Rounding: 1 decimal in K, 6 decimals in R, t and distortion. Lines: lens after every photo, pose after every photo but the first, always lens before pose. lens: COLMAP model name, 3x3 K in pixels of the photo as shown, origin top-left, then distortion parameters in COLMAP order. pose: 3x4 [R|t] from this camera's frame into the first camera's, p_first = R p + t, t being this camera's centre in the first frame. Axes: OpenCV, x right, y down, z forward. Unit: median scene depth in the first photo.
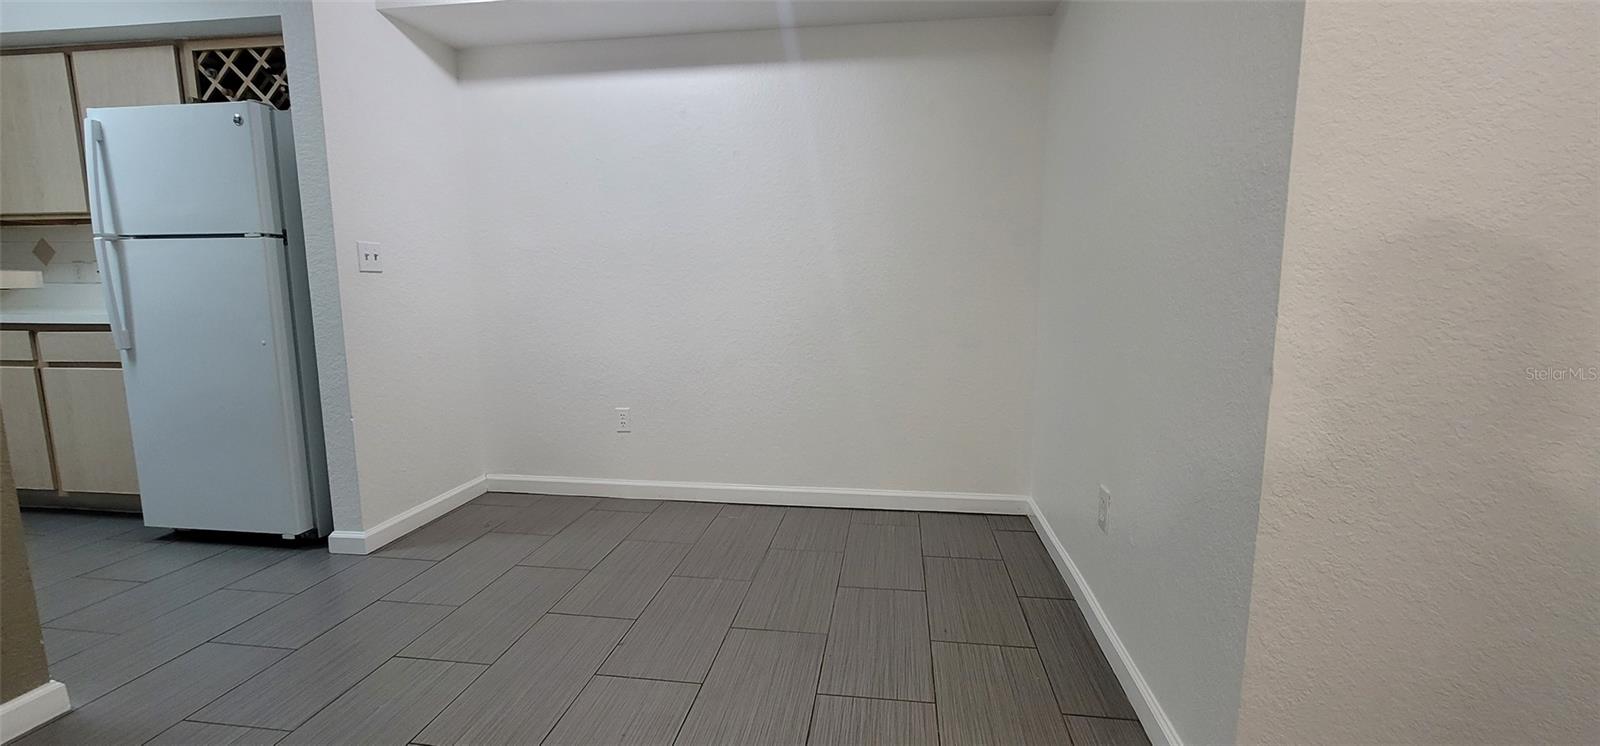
lens RADIAL K [[658.6, 0, 797.2], [0, 658.6, 373.9], [0, 0, 1]] dist [0.010281, -0.000153]
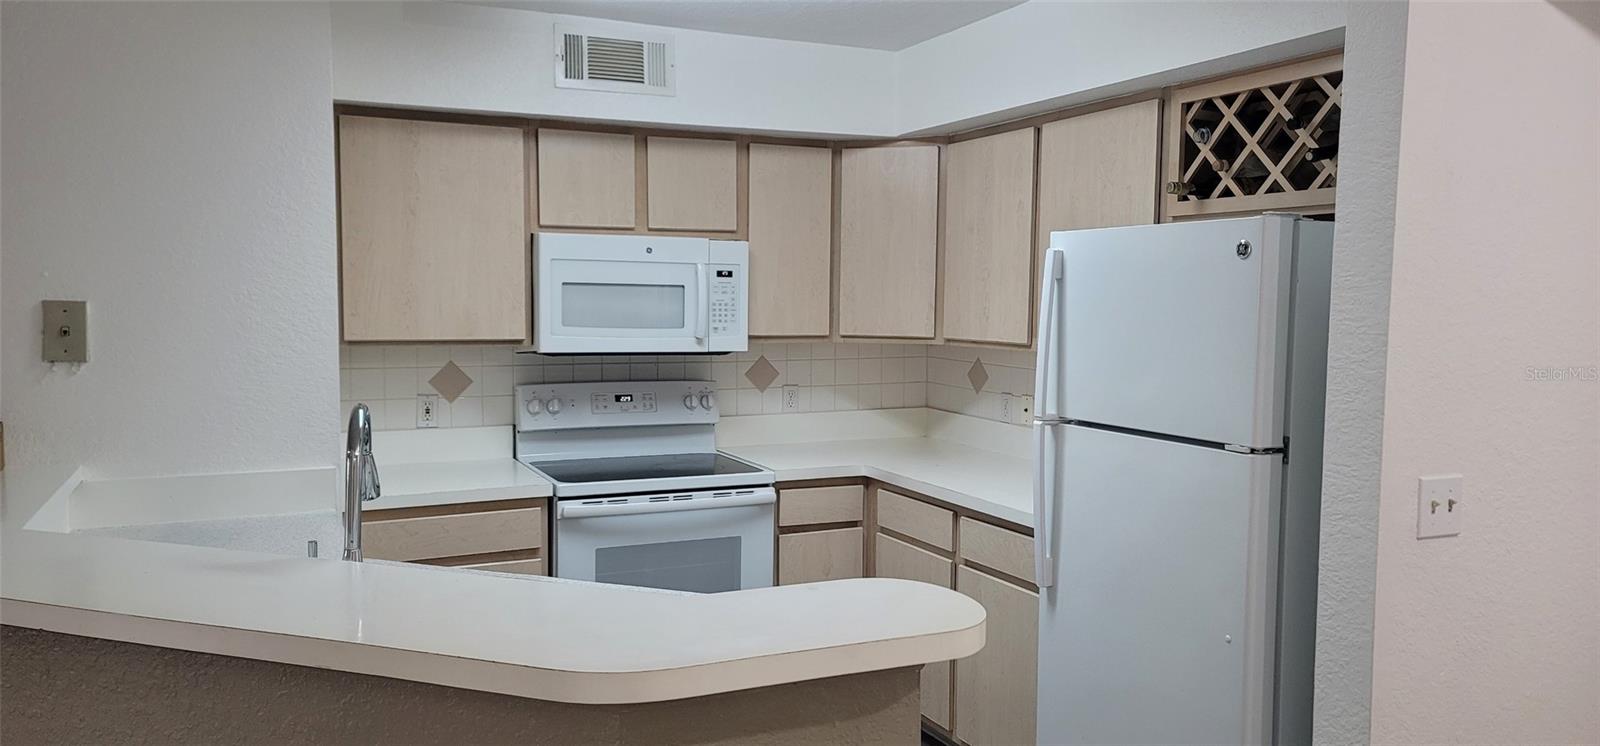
lens RADIAL K [[1189.3, 0, 797.9], [0, 1189.3, 373.1], [0, 0, 1]] dist [0.053589, 0.003605]
pose [[0.555186, 0.063945, -0.829264, -0.166526], [-0.124656, 0.992176, -0.006949, -0.187297], [0.822332, 0.107231, 0.558813, 0.108440]]
